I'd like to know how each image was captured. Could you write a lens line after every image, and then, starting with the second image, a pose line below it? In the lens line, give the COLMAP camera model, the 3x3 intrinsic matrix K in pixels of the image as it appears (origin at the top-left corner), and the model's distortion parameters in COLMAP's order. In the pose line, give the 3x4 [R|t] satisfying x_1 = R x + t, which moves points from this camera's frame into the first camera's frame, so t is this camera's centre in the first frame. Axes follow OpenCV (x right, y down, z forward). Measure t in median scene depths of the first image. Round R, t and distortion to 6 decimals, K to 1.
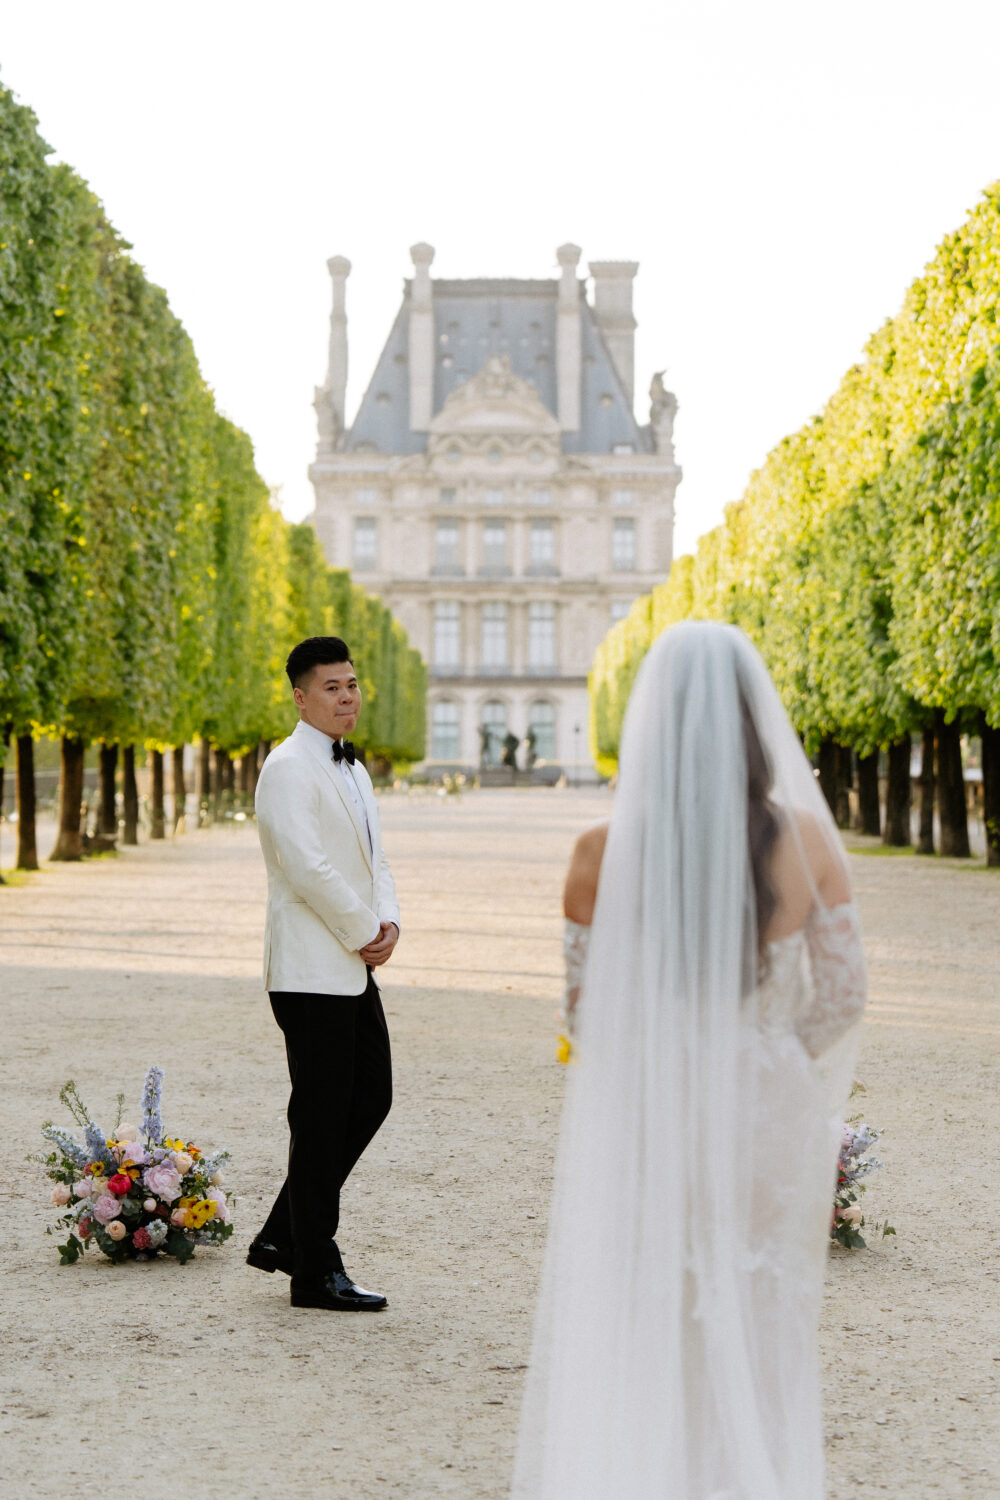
lens RADIAL K [[1565.0, 0, 615.2], [0, 1565.0, 752.3], [0, 0, 1]] dist [0.007896, 0.016450]
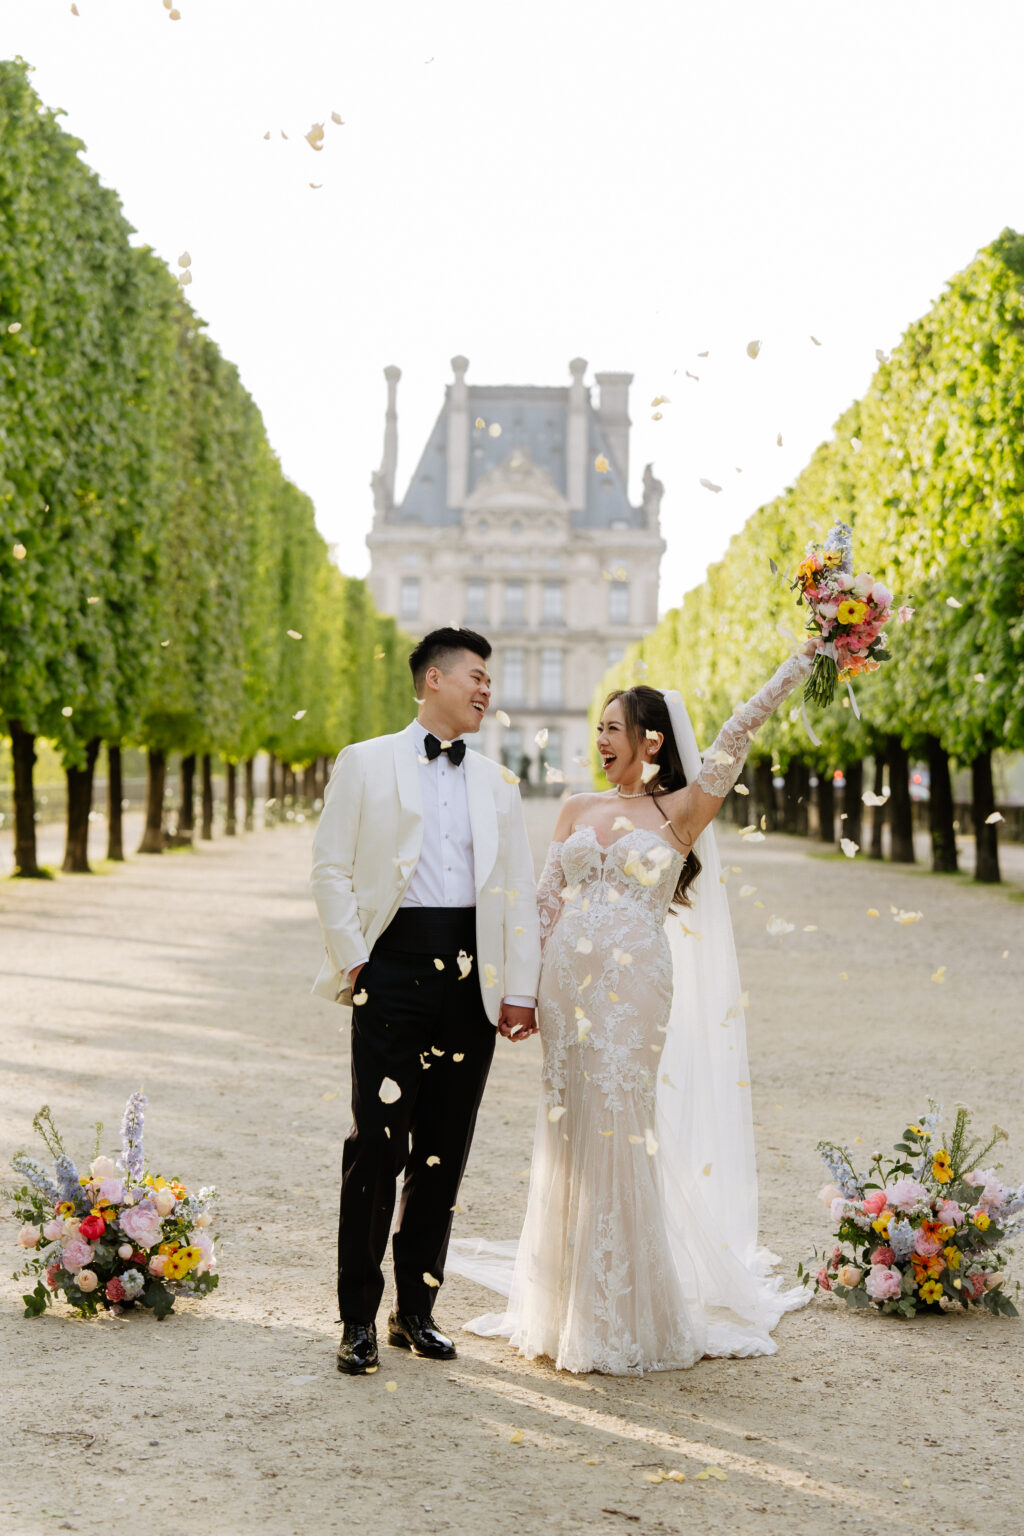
lens RADIAL K [[1866.1, 0, 605.5], [0, 1866.1, 739.4], [0, 0, 1]] dist [0.017478, -0.006030]
pose [[0.999380, 0.015032, -0.031842, 0.035464], [-0.015157, 0.999878, -0.003666, -0.015816], [0.031783, 0.004146, 0.999486, -0.385625]]
